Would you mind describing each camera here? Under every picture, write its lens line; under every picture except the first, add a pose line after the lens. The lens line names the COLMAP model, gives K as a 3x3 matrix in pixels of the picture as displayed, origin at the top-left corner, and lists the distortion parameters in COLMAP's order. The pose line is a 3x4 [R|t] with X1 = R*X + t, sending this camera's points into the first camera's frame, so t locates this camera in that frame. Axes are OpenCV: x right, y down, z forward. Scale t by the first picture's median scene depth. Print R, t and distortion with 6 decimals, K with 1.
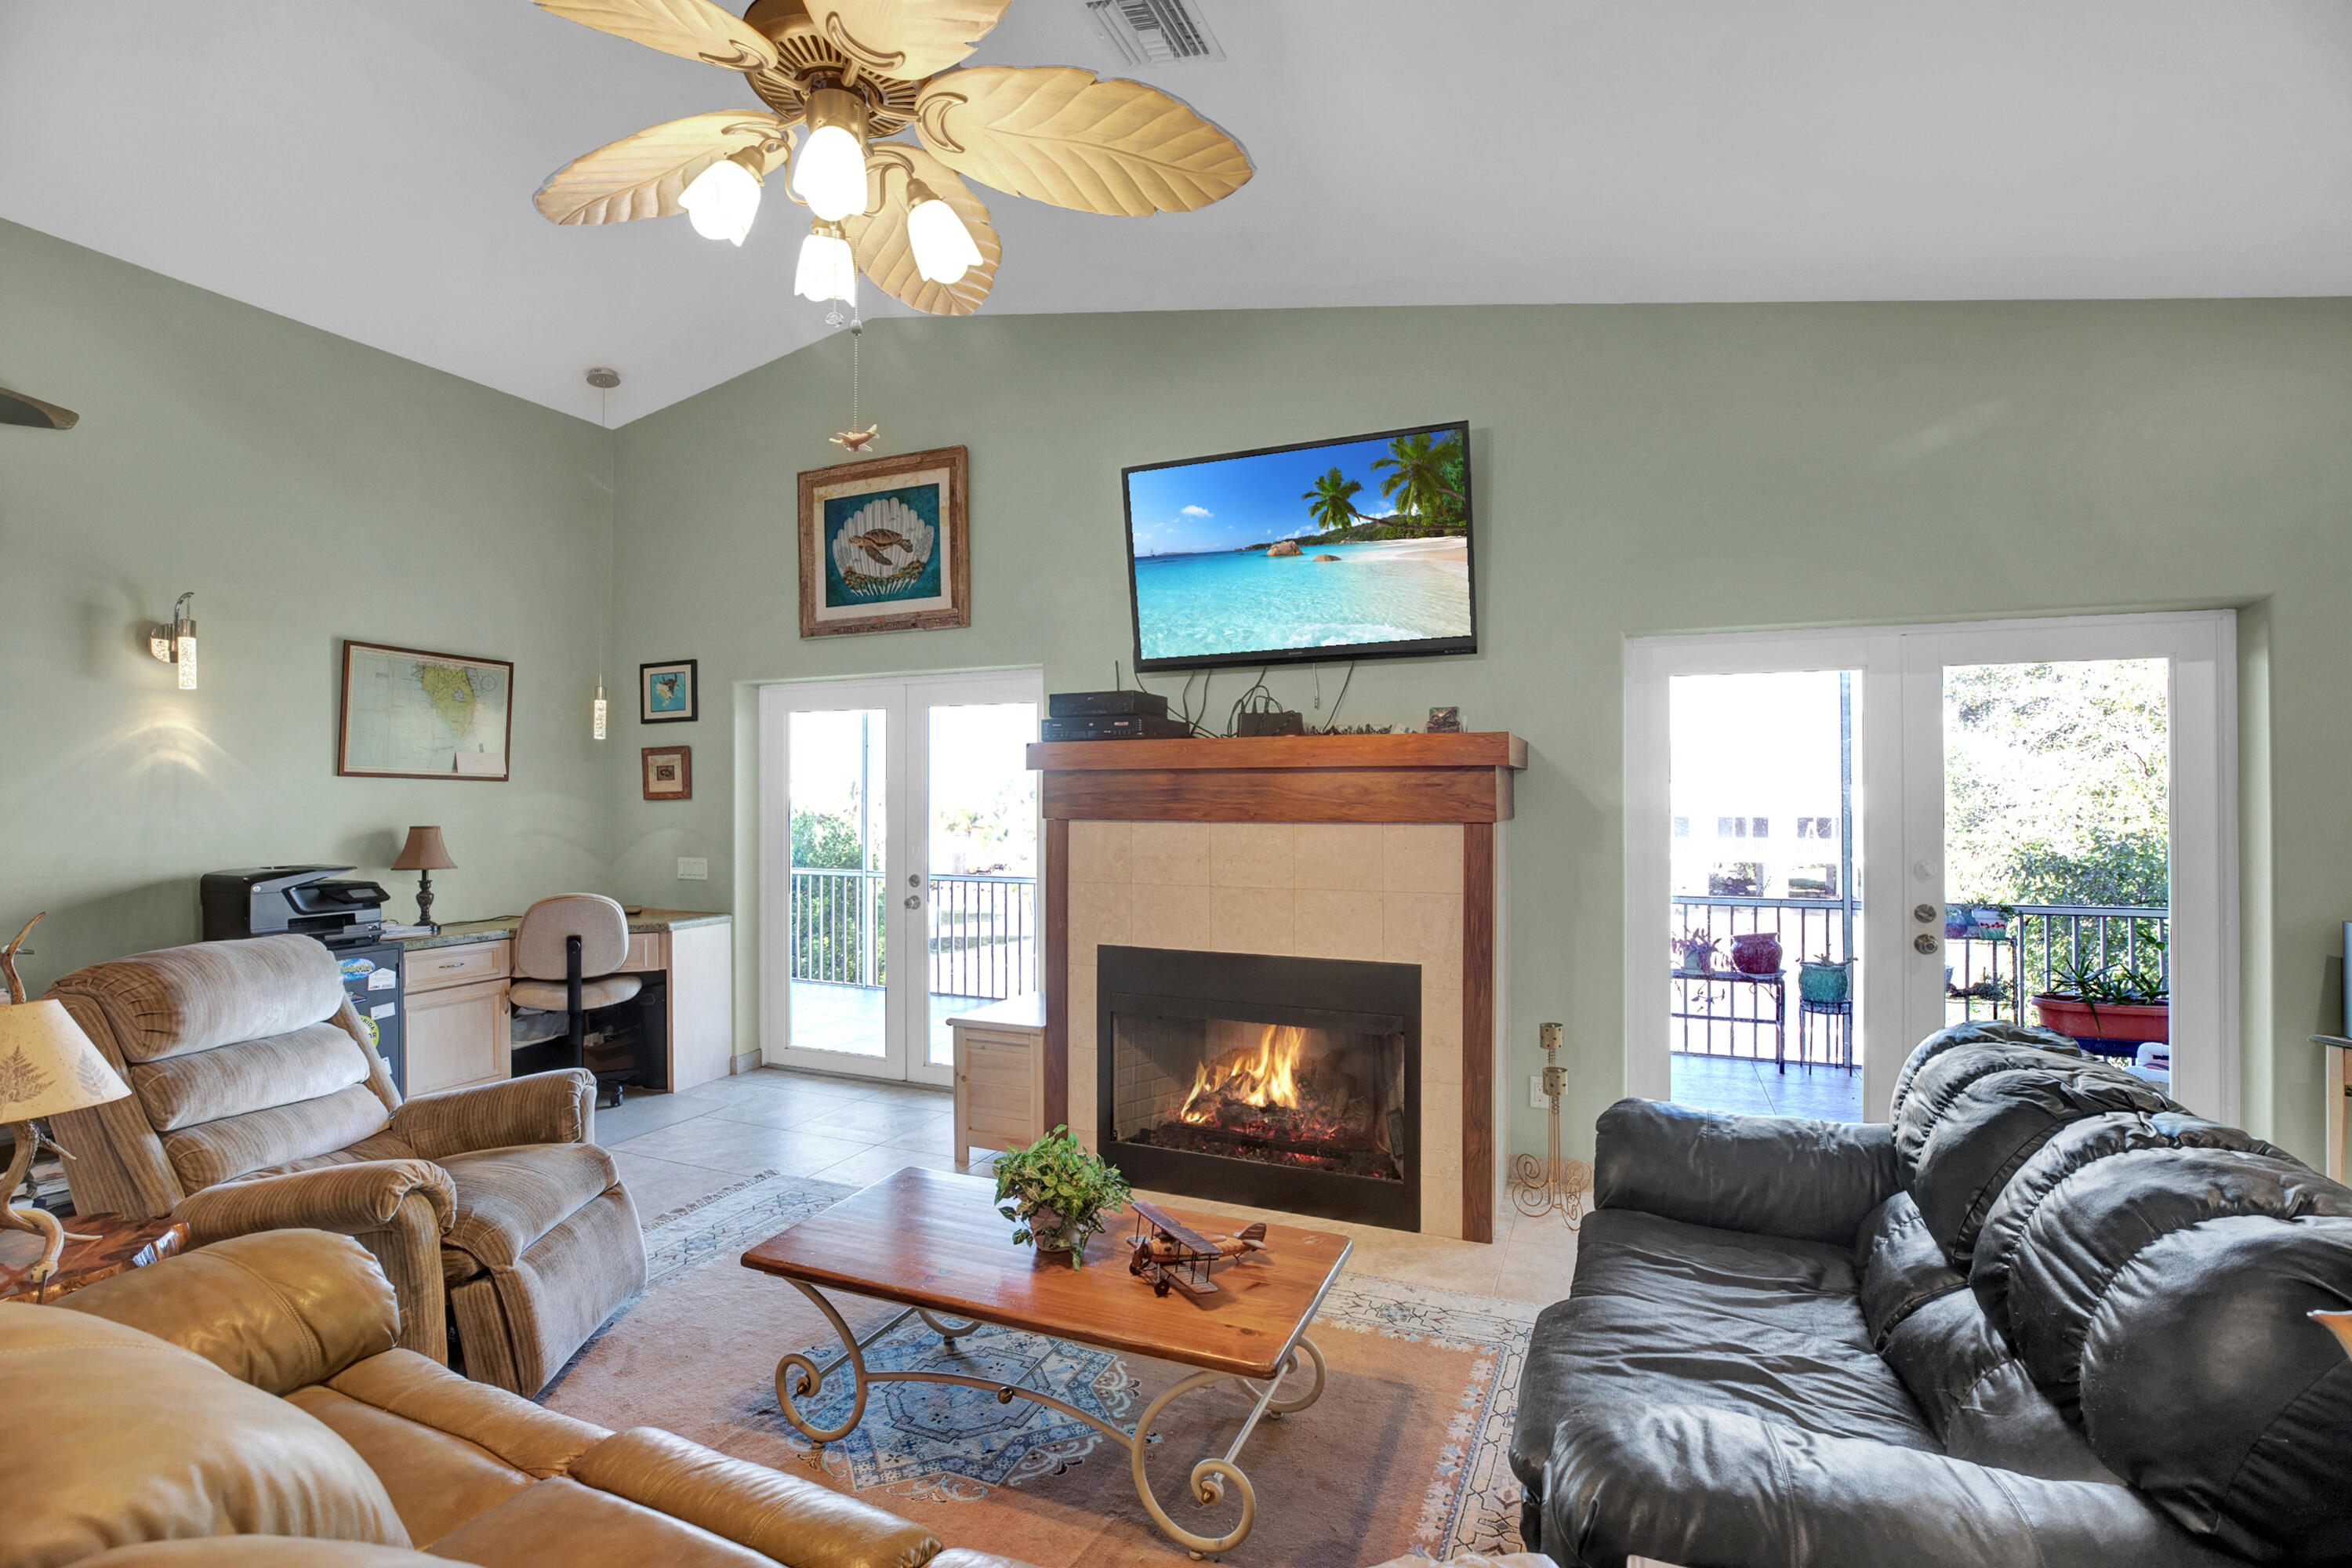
lens RADIAL K [[1050.2, 0, 1179.1], [0, 1050.2, 778.1], [0, 0, 1]] dist [-0.024268, 0.000294]
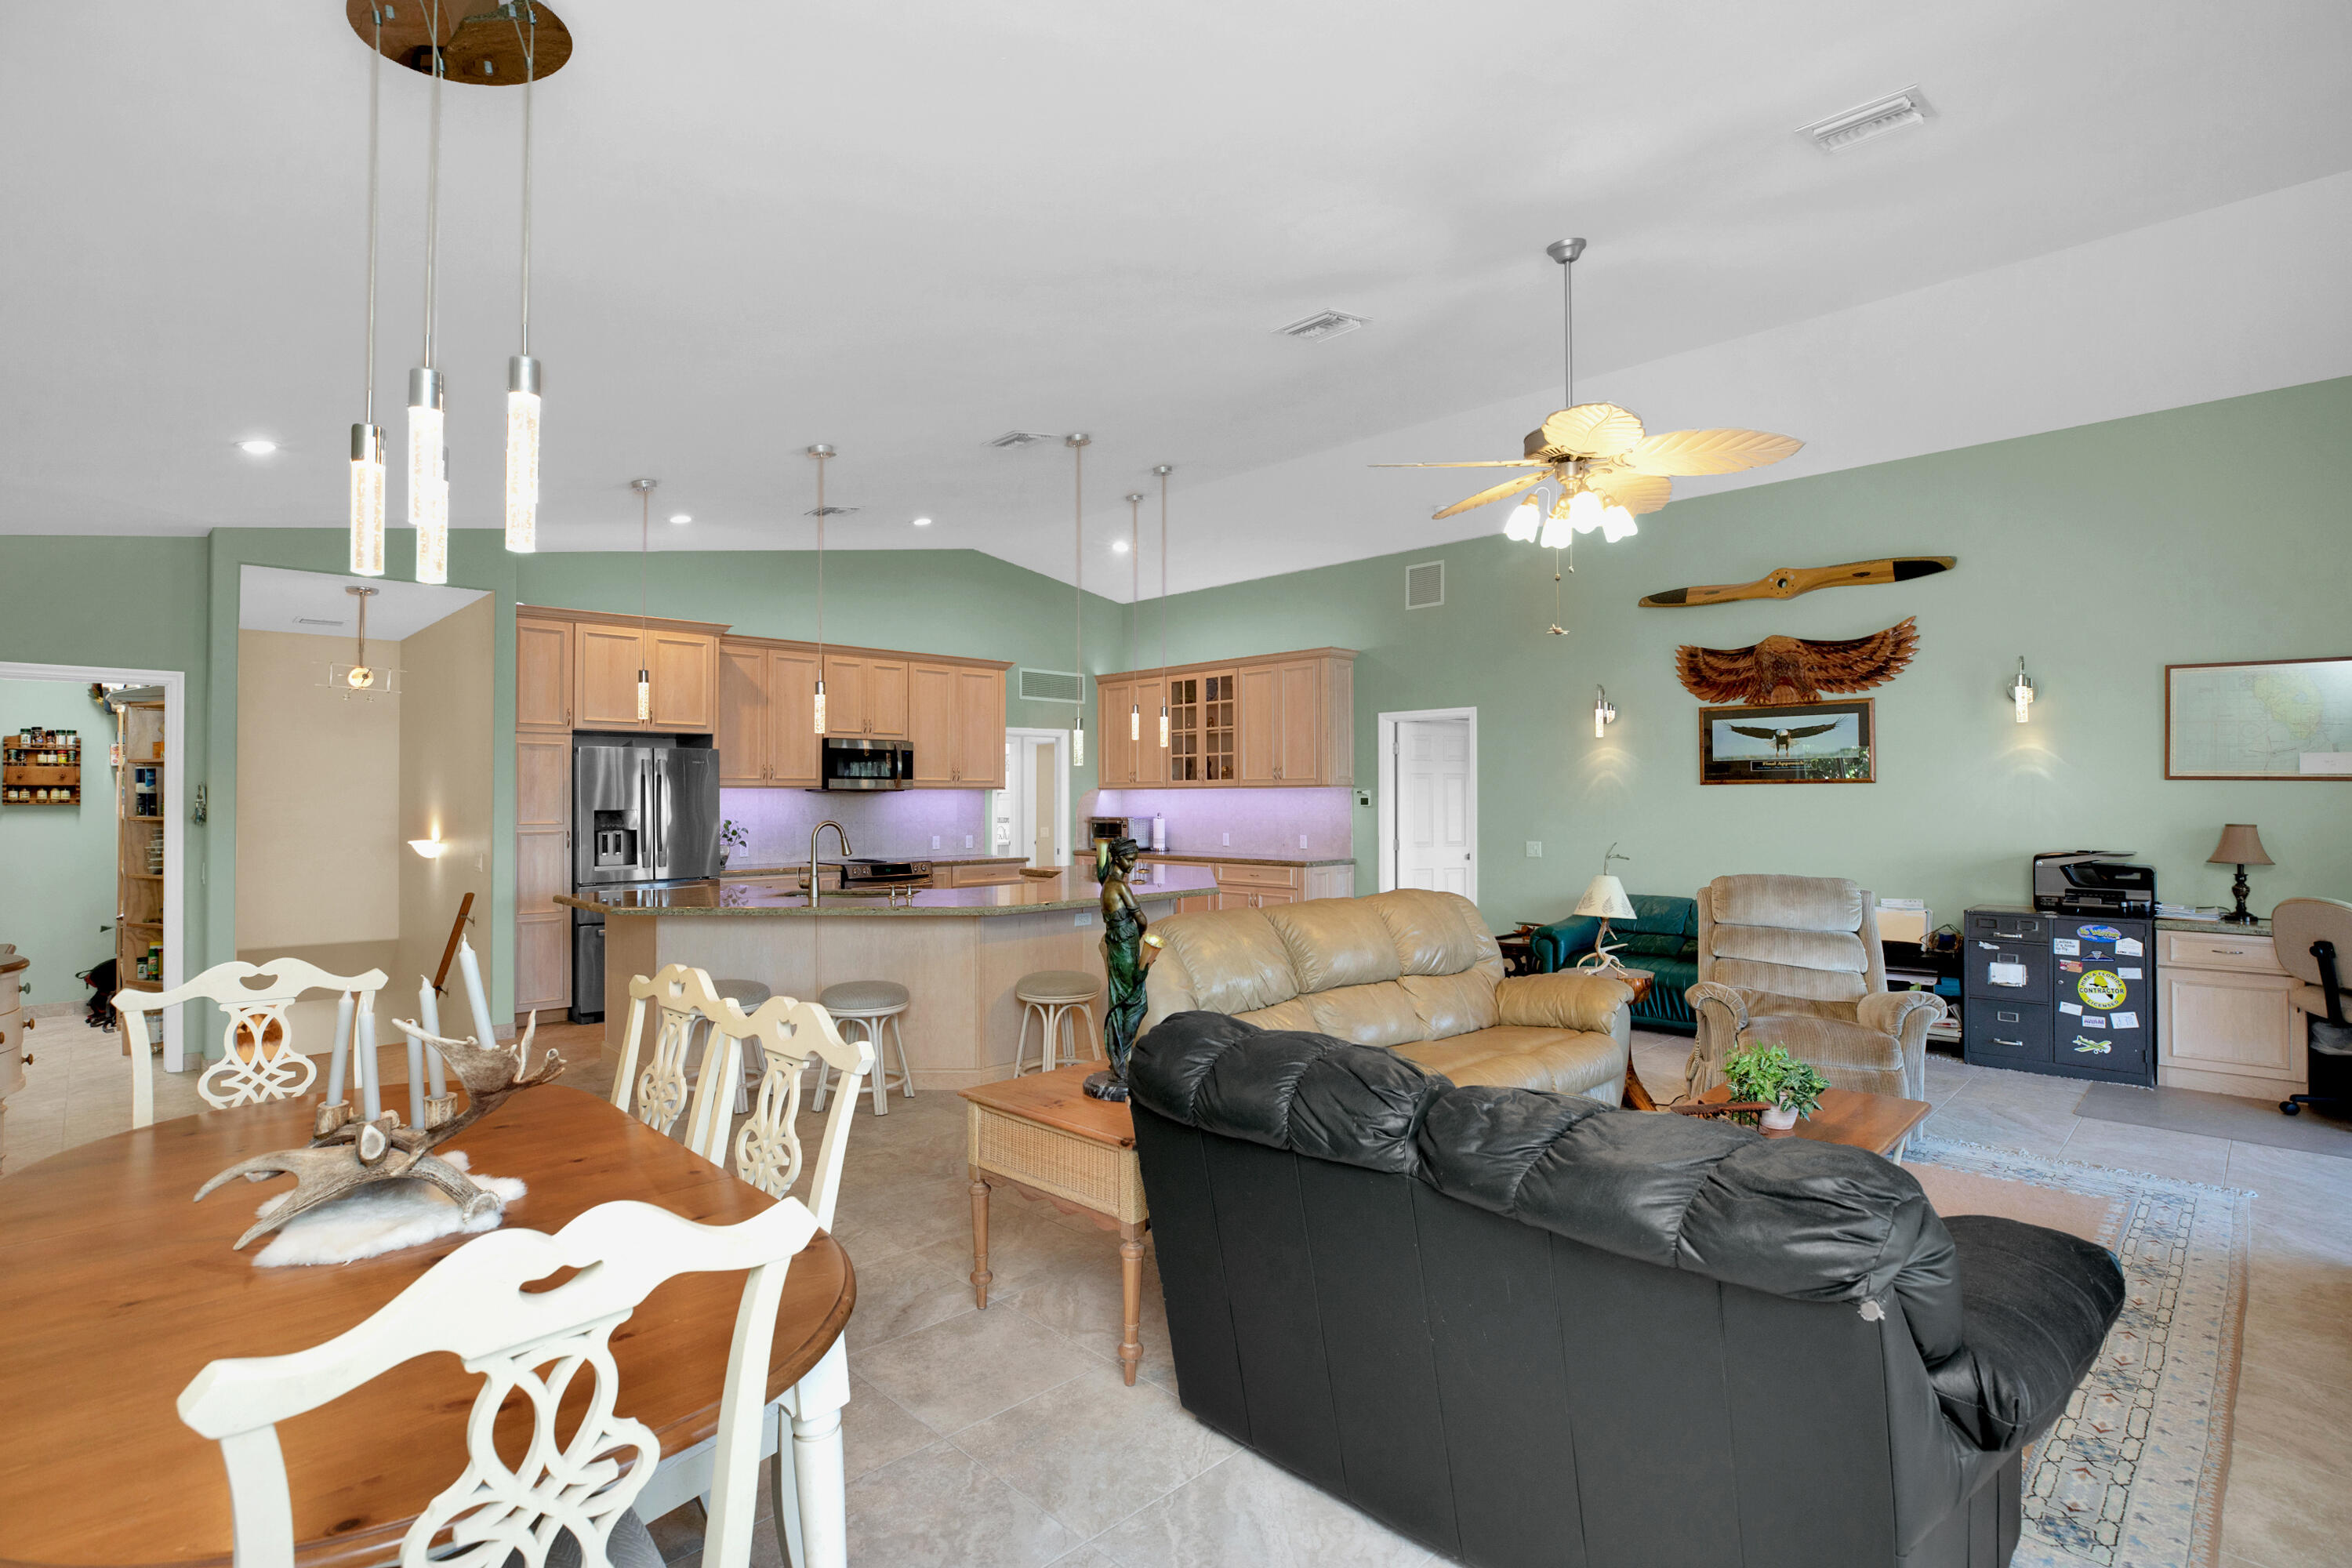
lens RADIAL K [[1094.3, 0, 1185.3], [0, 1094.3, 787.5], [0, 0, 1]] dist [-0.050313, 0.016547]
pose [[-0.372393, -0.006039, -0.928055, 0.719491], [0.016056, 0.999787, -0.012949, 0.004213], [0.927936, -0.019723, -0.372217, 0.389914]]
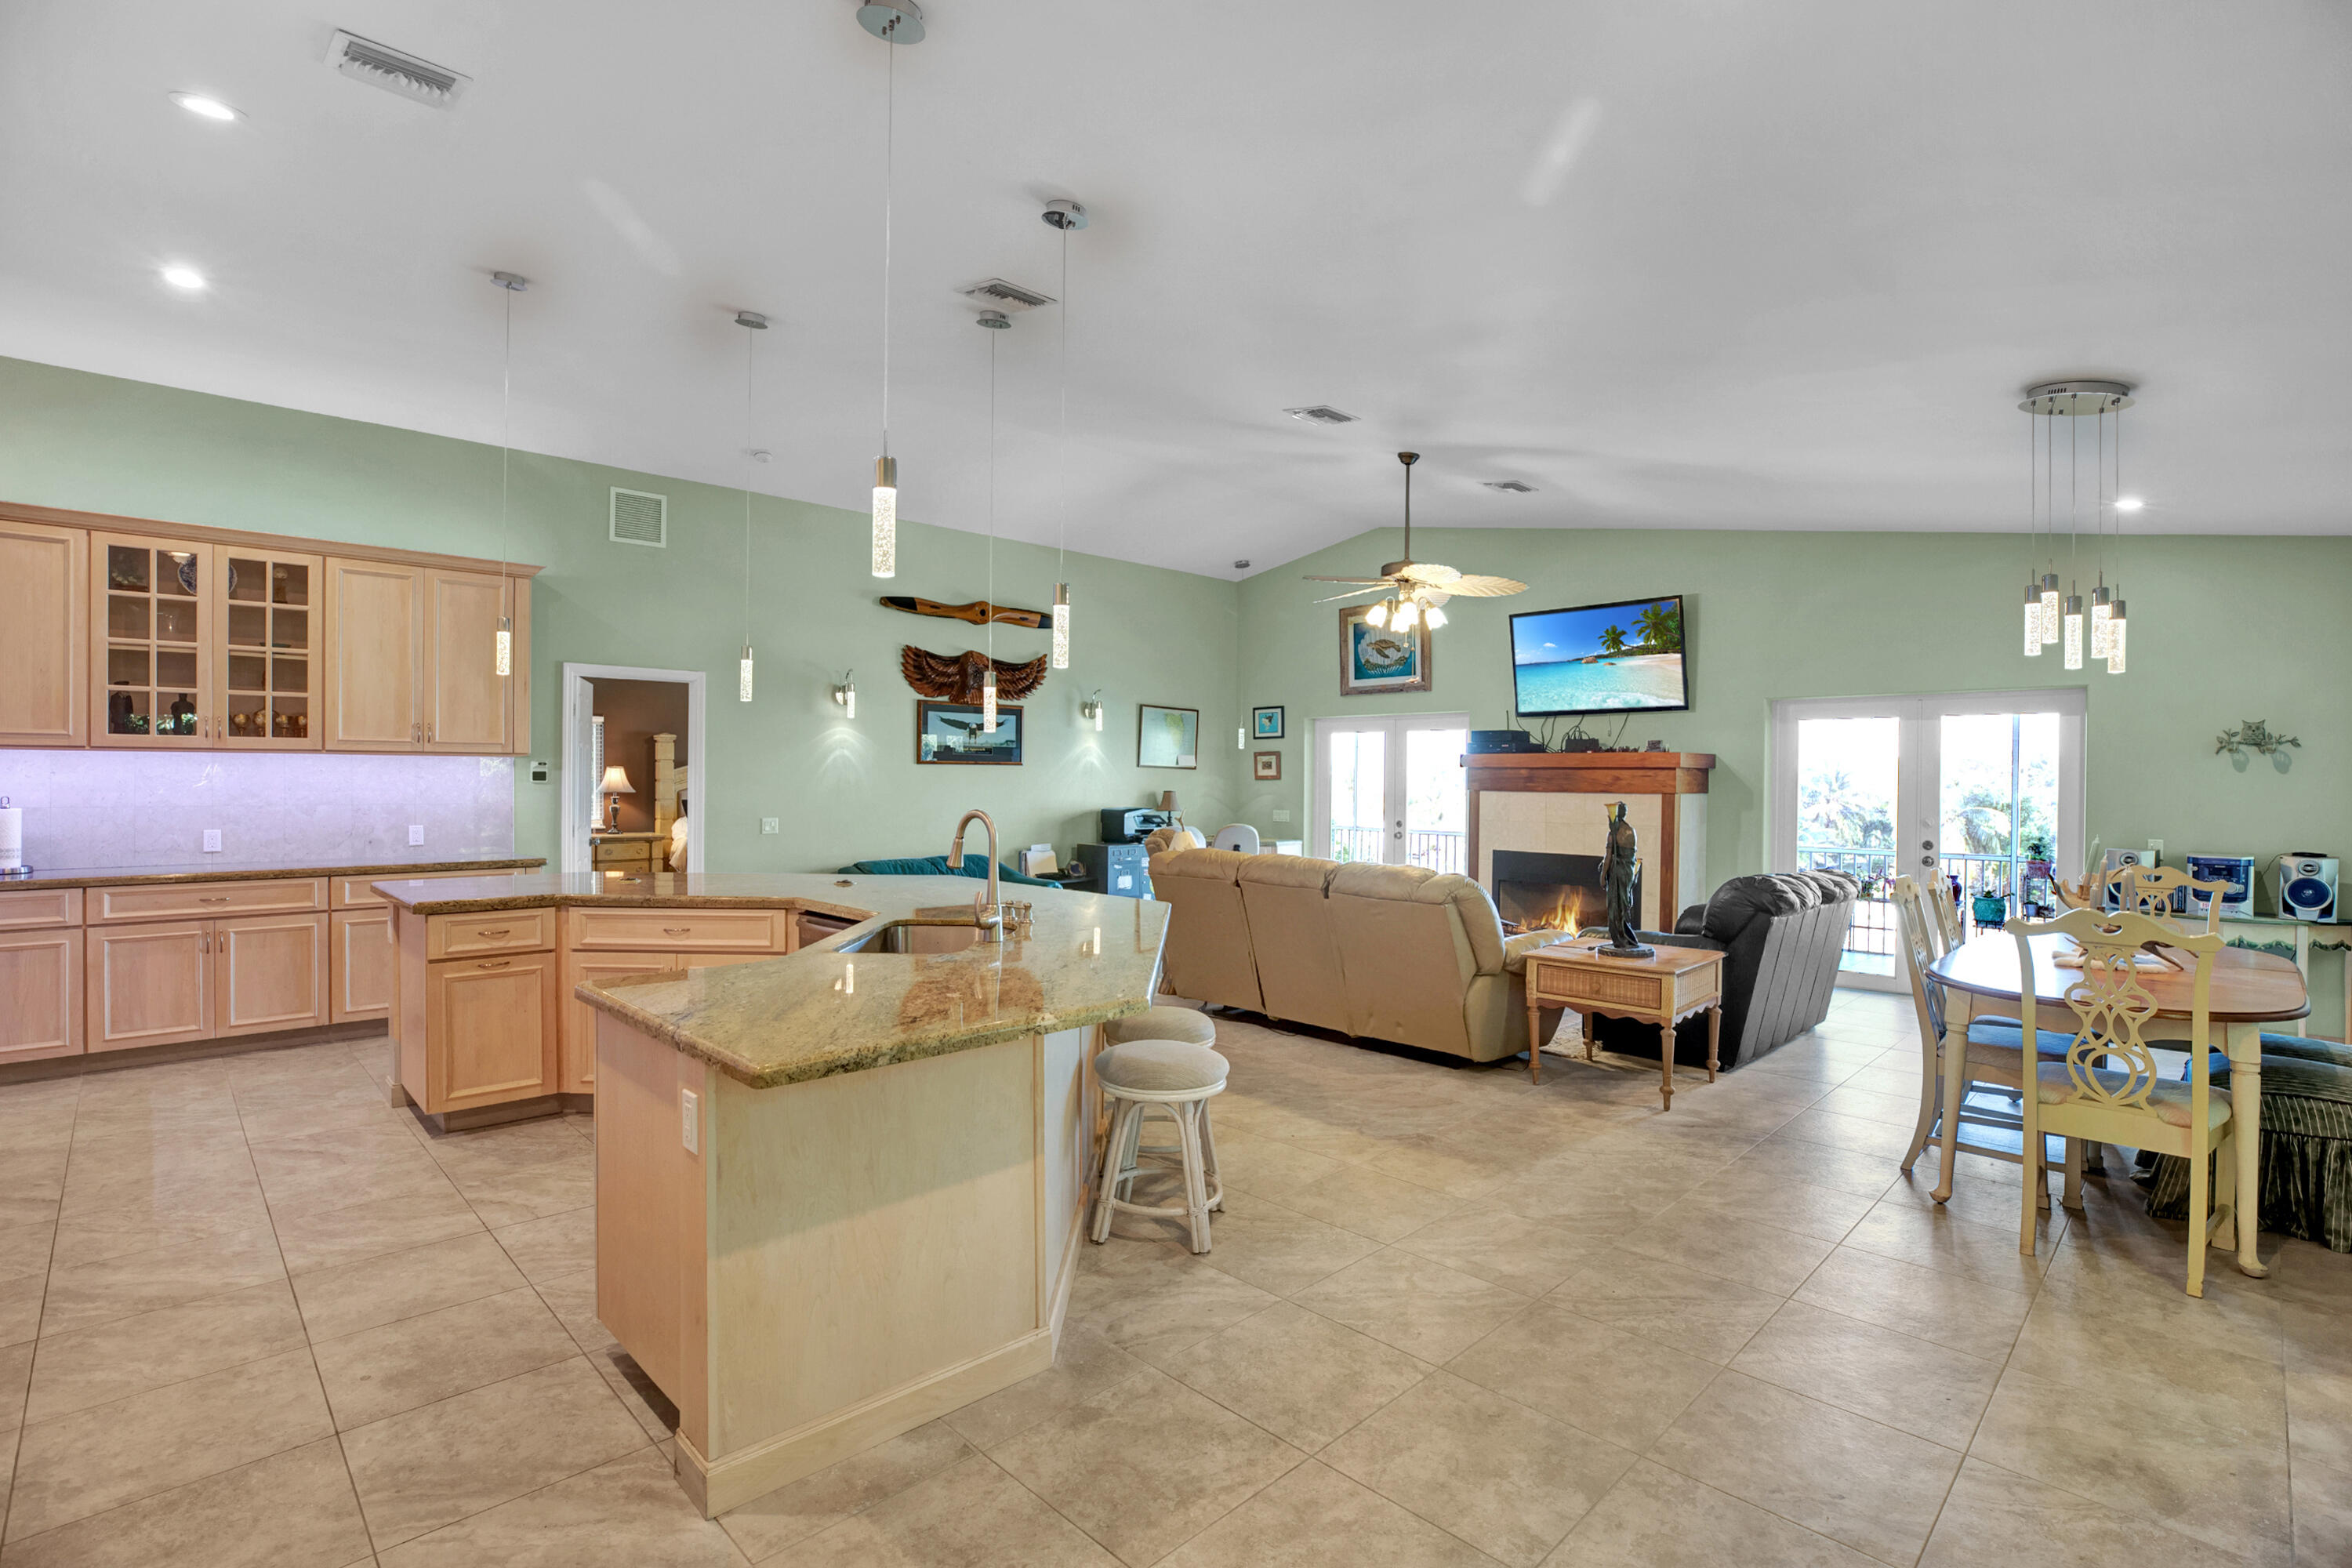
lens RADIAL K [[1103.8, 0, 1176.0], [0, 1103.8, 784.0], [0, 0, 1]] dist [-0.005784, 0.000418]
pose [[0.917903, 0.012039, -0.396621, 0.175683], [-0.004048, 0.999772, 0.020980, -0.014878], [0.396783, -0.017653, 0.917743, -1.044079]]
